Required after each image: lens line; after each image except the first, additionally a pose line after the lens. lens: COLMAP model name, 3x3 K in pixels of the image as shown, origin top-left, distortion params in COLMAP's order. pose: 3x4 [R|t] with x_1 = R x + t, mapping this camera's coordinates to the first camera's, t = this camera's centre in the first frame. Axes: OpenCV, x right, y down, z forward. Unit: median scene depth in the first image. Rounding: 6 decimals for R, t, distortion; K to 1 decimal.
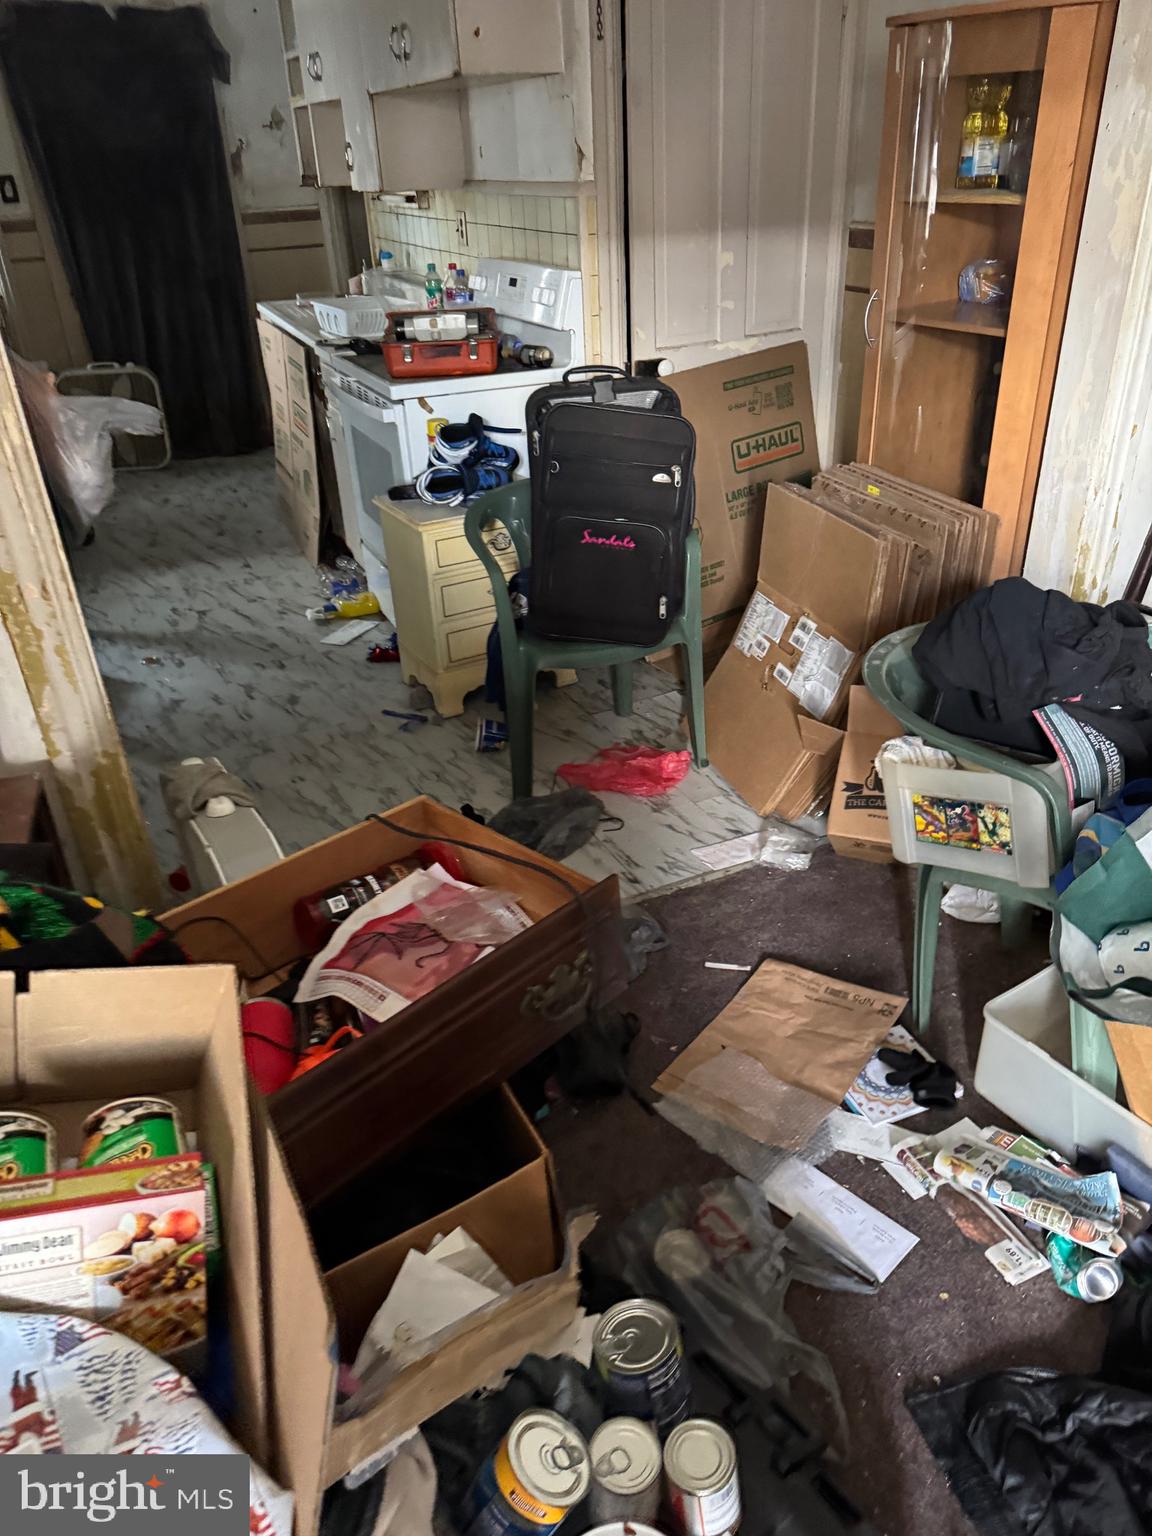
lens RADIAL K [[1062.7, 0, 576.0], [0, 1062.7, 768.0], [0, 0, 1]] dist [0.023942, -0.000720]
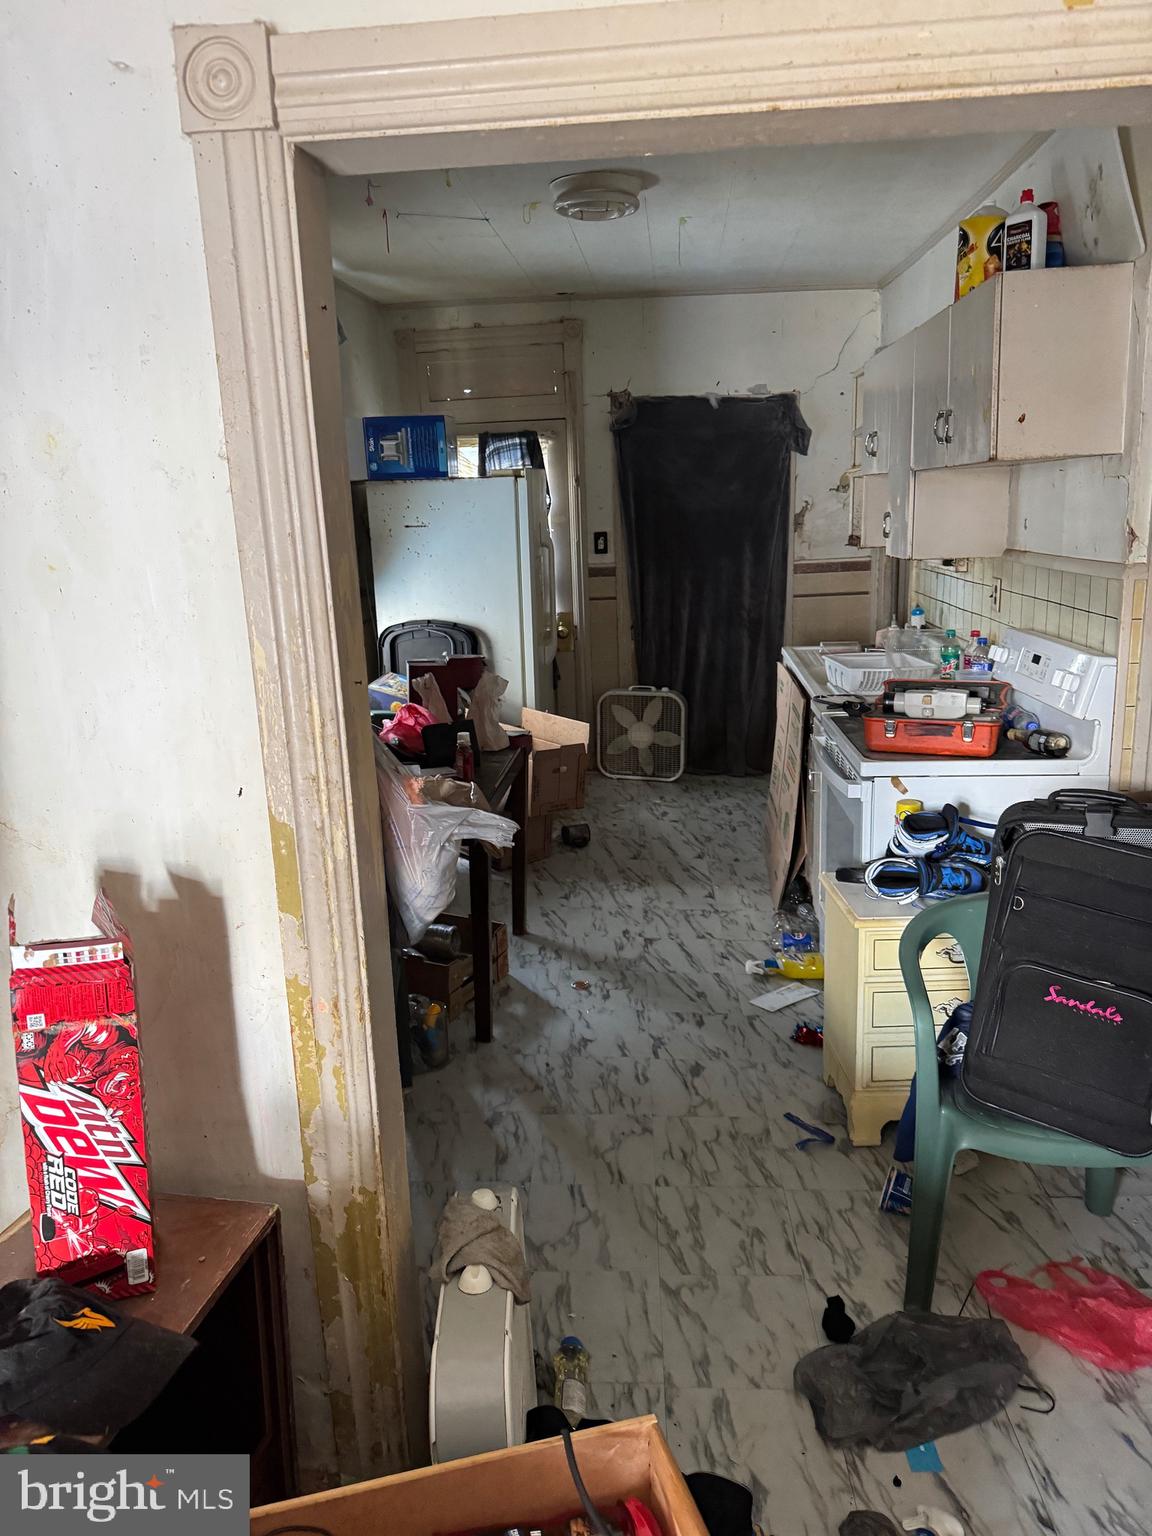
lens RADIAL K [[1075.4, 0, 576.5], [0, 1075.4, 816.7], [0, 0, 1]] dist [0.143496, -0.116046]
pose [[0.882924, 0.134666, -0.449790, 0.033993], [-0.236989, 0.954817, -0.179332, -0.082662], [0.405317, 0.264931, 0.874945, 0.090336]]
